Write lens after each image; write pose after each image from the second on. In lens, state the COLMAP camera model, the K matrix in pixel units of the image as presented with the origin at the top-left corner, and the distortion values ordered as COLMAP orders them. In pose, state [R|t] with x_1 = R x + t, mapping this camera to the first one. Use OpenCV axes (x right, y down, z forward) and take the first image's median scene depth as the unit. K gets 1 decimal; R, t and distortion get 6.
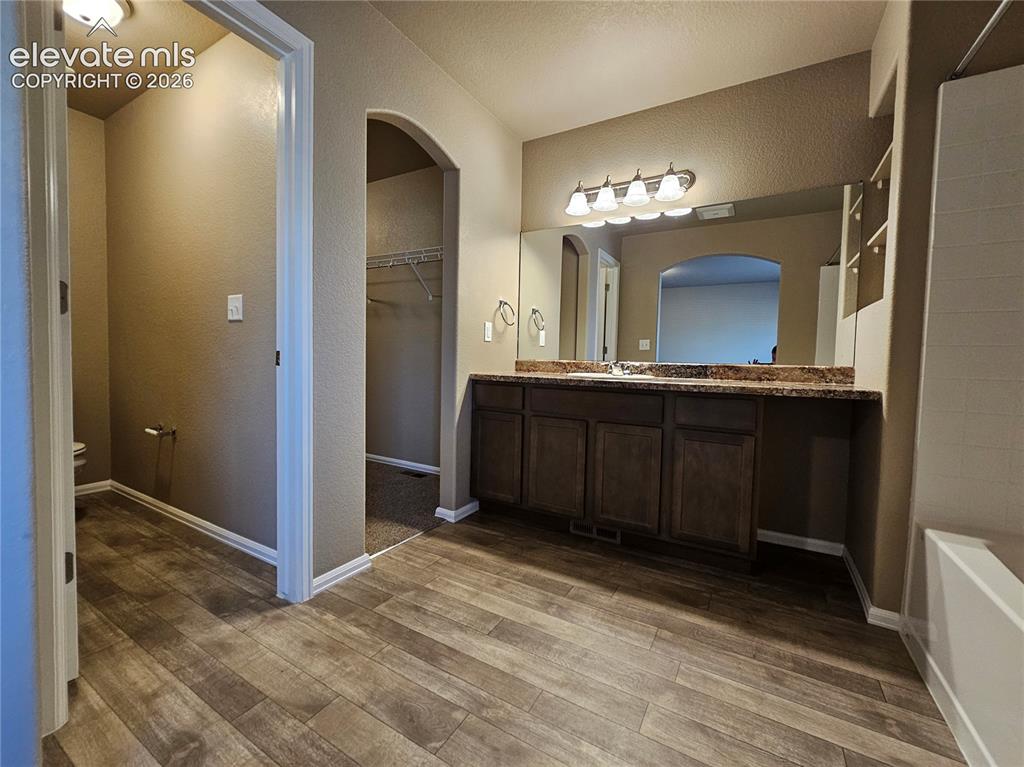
lens RADIAL K [[418.0, 0, 516.6], [0, 418.0, 378.5], [0, 0, 1]] dist [-0.002814, -0.000237]
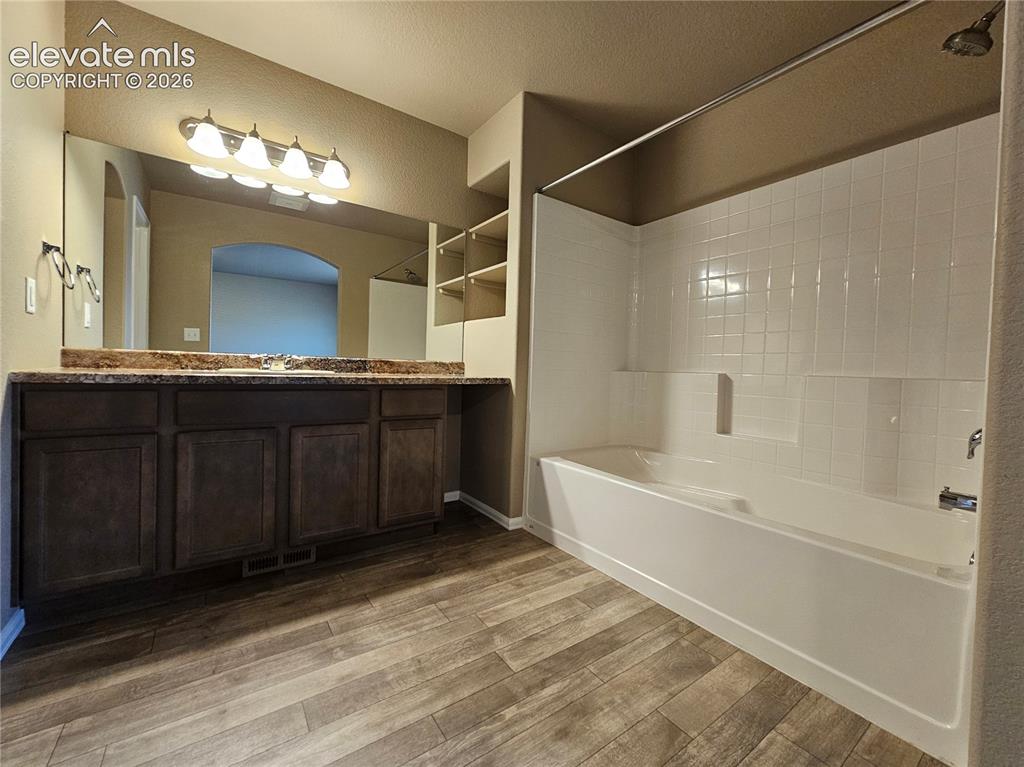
lens RADIAL K [[423.8, 0, 514.7], [0, 423.8, 372.9], [0, 0, 1]] dist [0.000063, -0.000015]
pose [[0.416238, -0.023909, 0.908941, -0.440045], [0.018845, 0.999666, 0.017666, -0.012304], [-0.909060, 0.009775, 0.416550, 0.271862]]
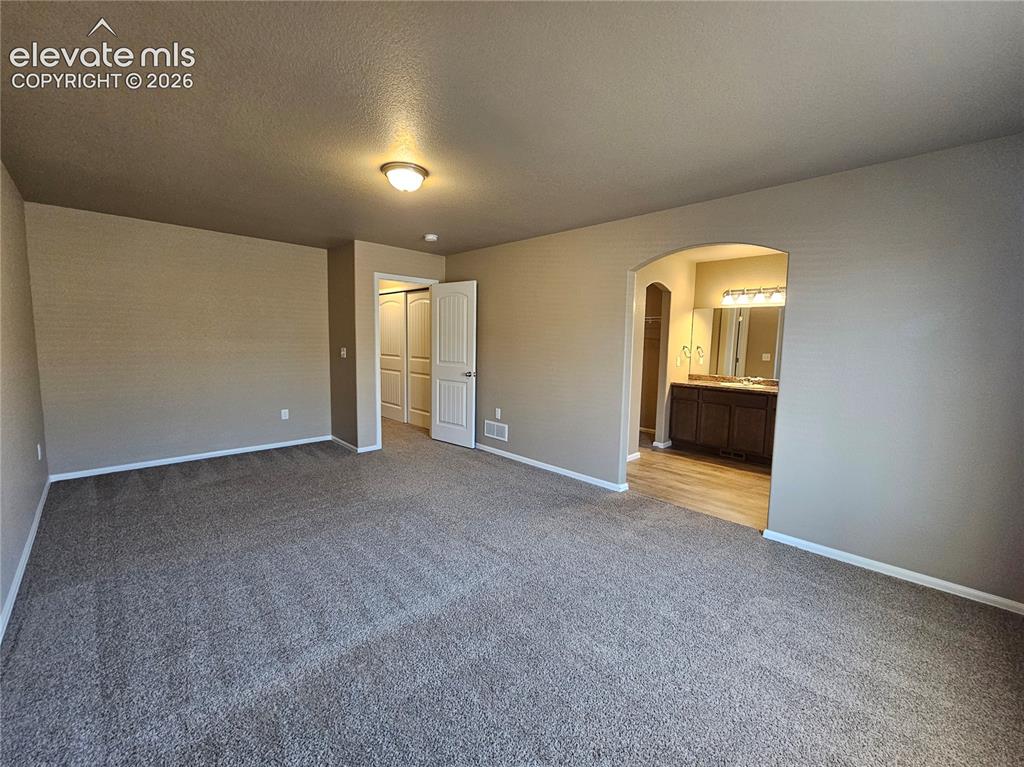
lens RADIAL K [[417.0, 0, 510.5], [0, 417.0, 380.7], [0, 0, 1]] dist [0.000446, 0.000144]
pose [[0.963250, 0.022171, -0.267691, -0.439867], [-0.009691, 0.998807, 0.047851, -0.150931], [0.268433, -0.043499, 0.962316, -1.733581]]
